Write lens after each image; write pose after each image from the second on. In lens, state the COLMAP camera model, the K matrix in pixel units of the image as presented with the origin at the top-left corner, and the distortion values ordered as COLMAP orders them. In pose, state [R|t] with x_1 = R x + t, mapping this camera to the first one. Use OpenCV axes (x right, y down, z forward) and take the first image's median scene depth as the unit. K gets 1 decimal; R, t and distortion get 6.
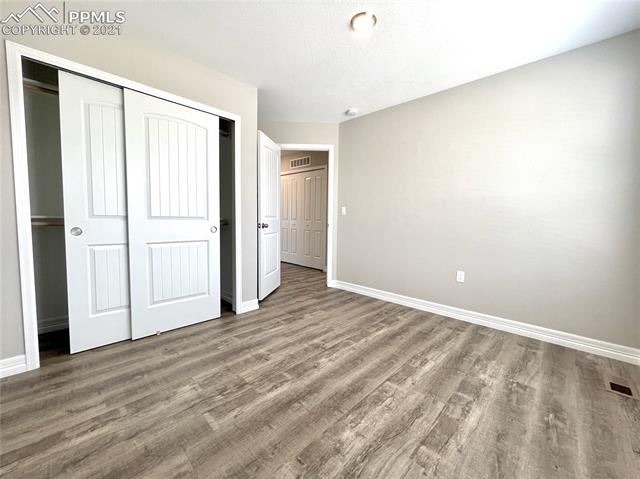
lens RADIAL K [[259.1, 0, 321.5], [0, 259.1, 236.9], [0, 0, 1]] dist [-0.001905, 0.000161]
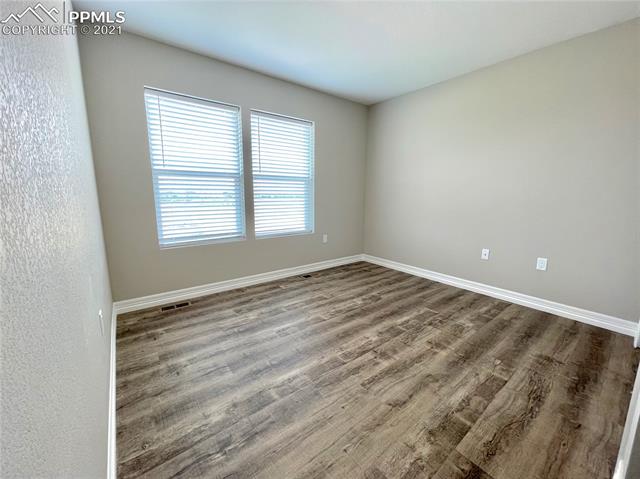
lens RADIAL K [[259.1, 0, 321.5], [0, 259.1, 236.9], [0, 0, 1]] dist [-0.001905, 0.000161]
pose [[-0.989412, -0.048813, 0.136681, 0.096009], [-0.014996, 0.971087, 0.238254, -0.179883], [-0.144359, 0.233681, -0.961537, 1.969825]]
